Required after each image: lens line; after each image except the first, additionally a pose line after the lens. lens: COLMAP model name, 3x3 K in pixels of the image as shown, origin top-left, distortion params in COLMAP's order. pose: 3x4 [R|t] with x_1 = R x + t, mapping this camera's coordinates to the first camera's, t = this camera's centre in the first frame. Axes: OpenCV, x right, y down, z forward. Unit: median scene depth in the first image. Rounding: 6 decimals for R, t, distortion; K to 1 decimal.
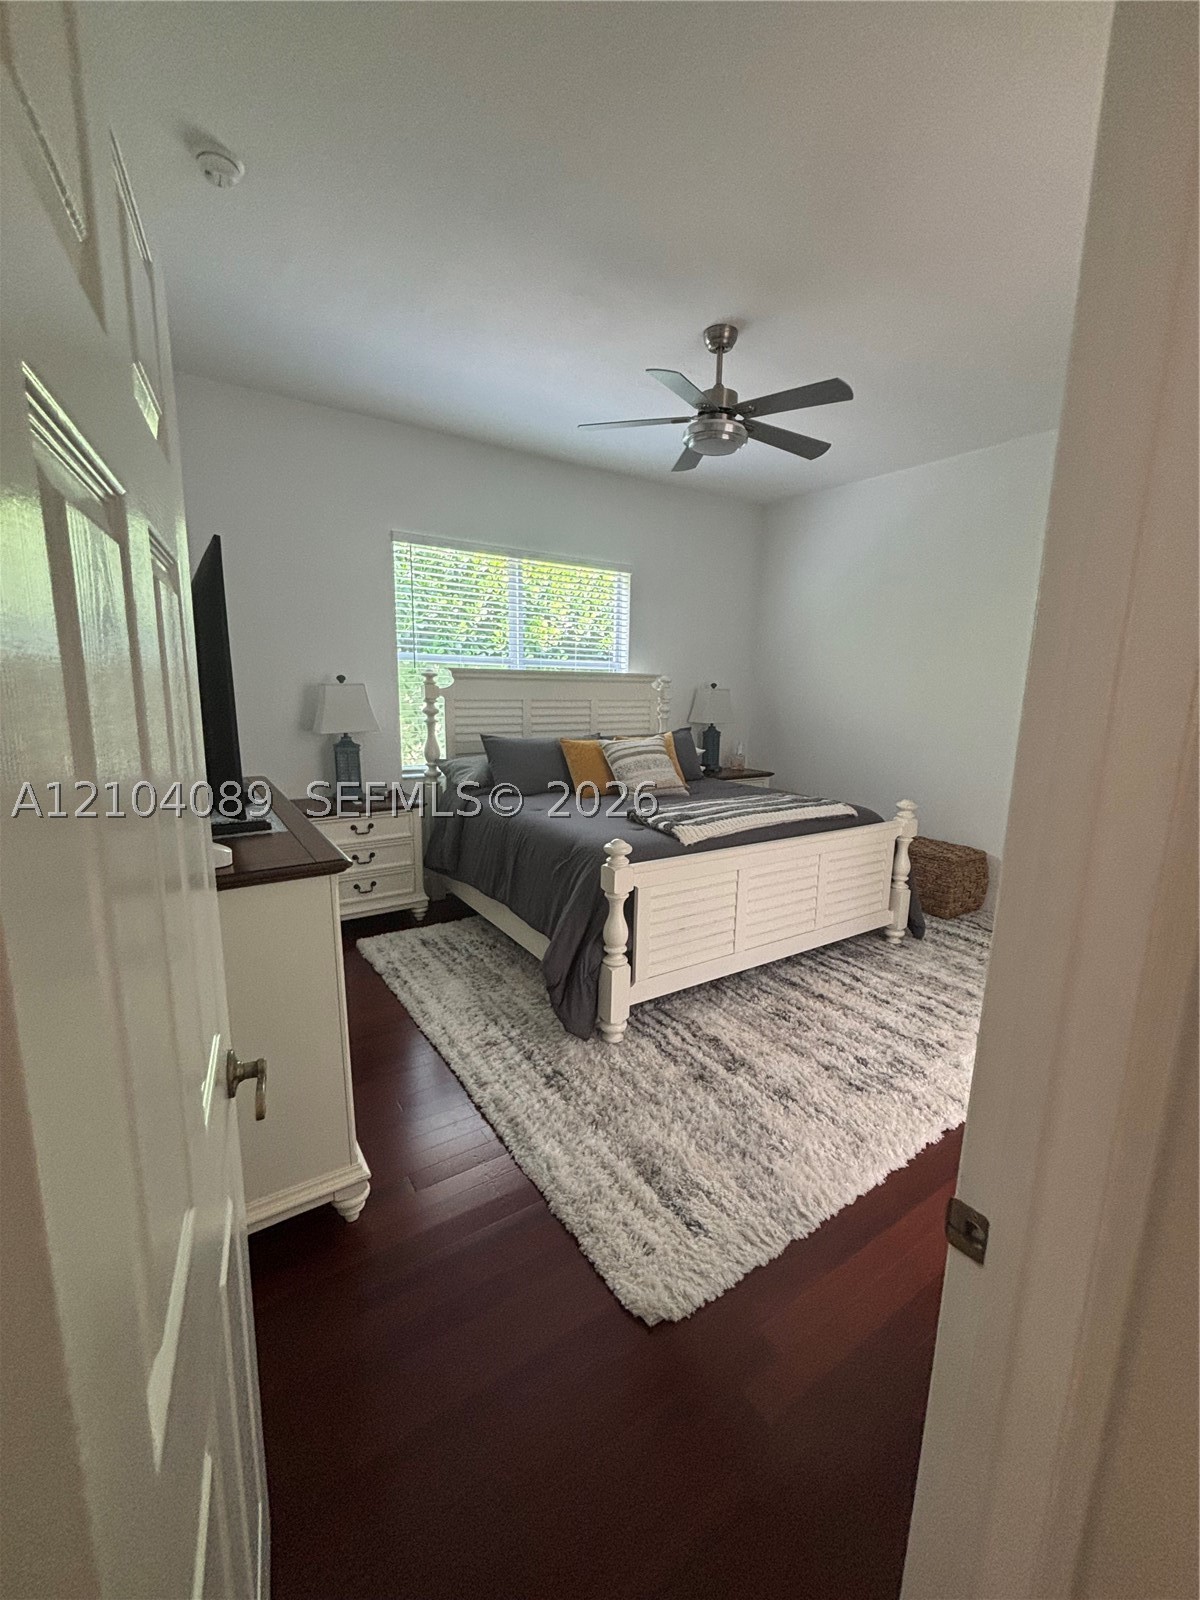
lens RADIAL K [[647.9, 0, 601.0], [0, 647.9, 797.3], [0, 0, 1]] dist [0.003360, -0.000837]
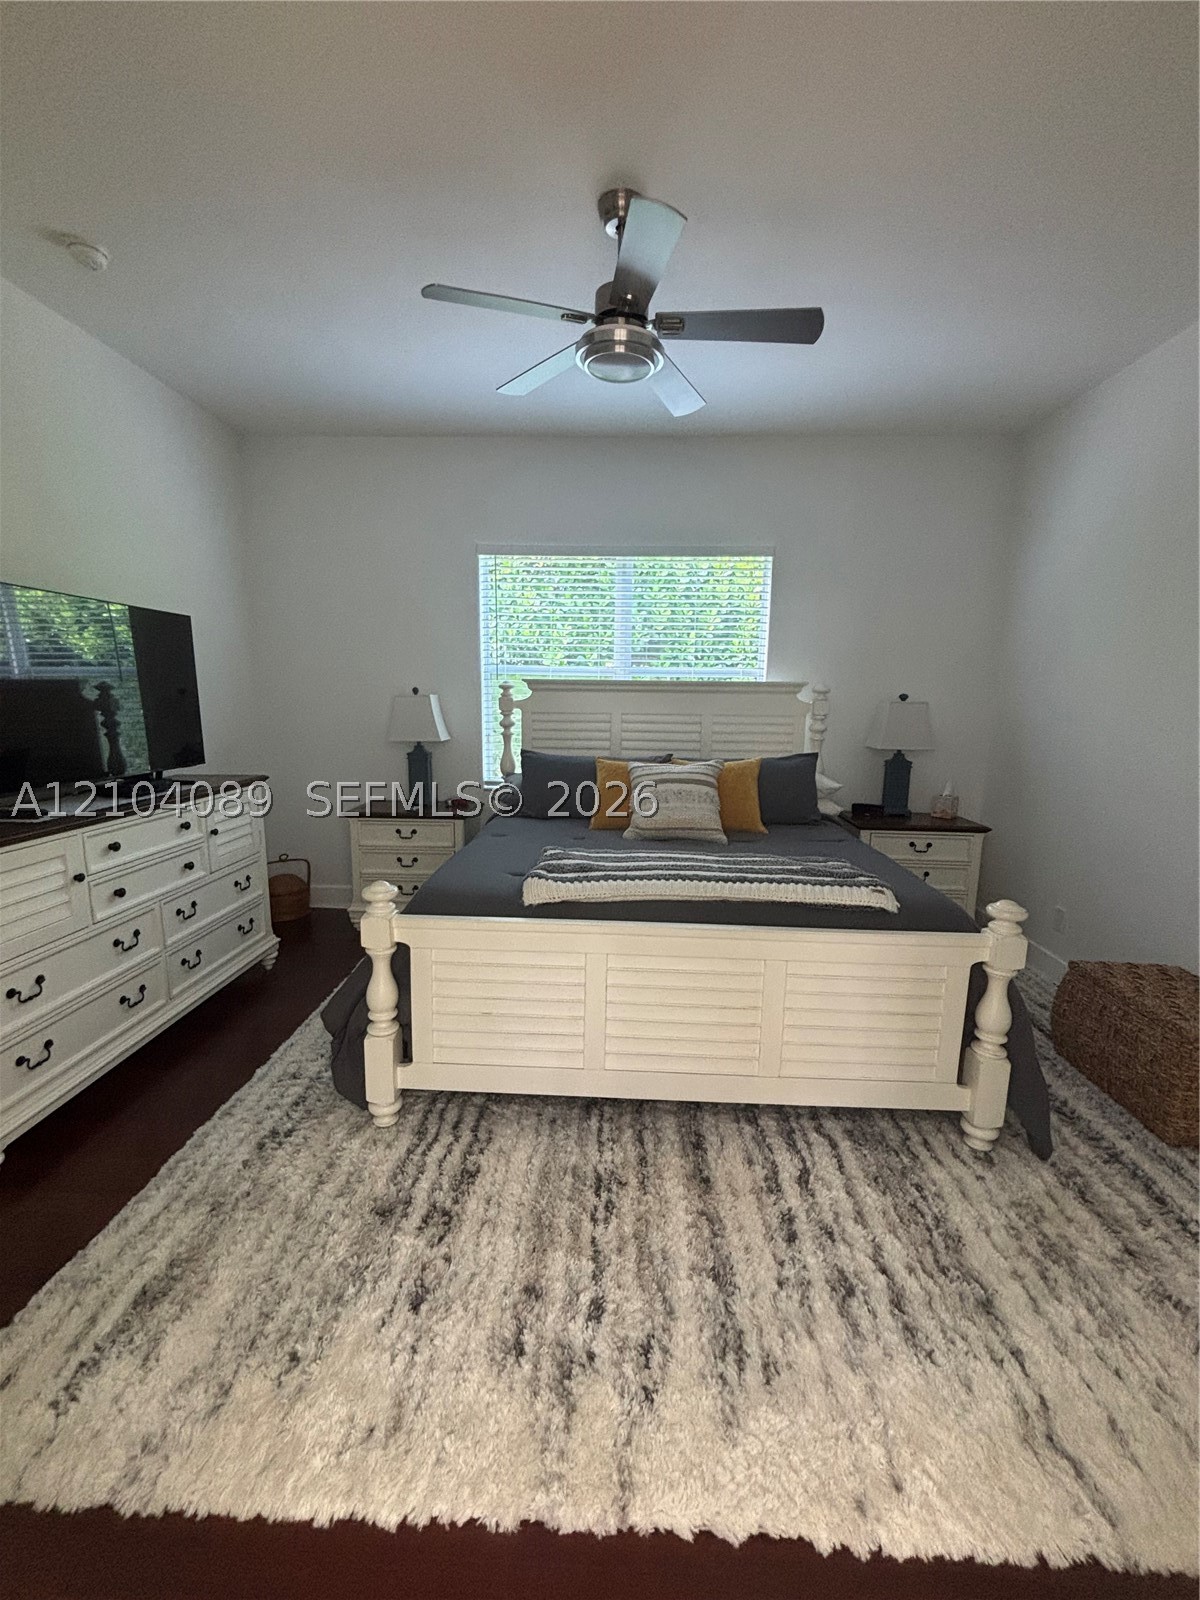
lens RADIAL K [[651.0, 0, 601.0], [0, 651.0, 794.8], [0, 0, 1]] dist [-0.023568, 0.011335]
pose [[0.806307, 0.082241, -0.585752, 0.505455], [-0.099516, 0.995032, 0.002718, -0.050793], [0.583065, 0.056100, 0.810486, 0.347012]]
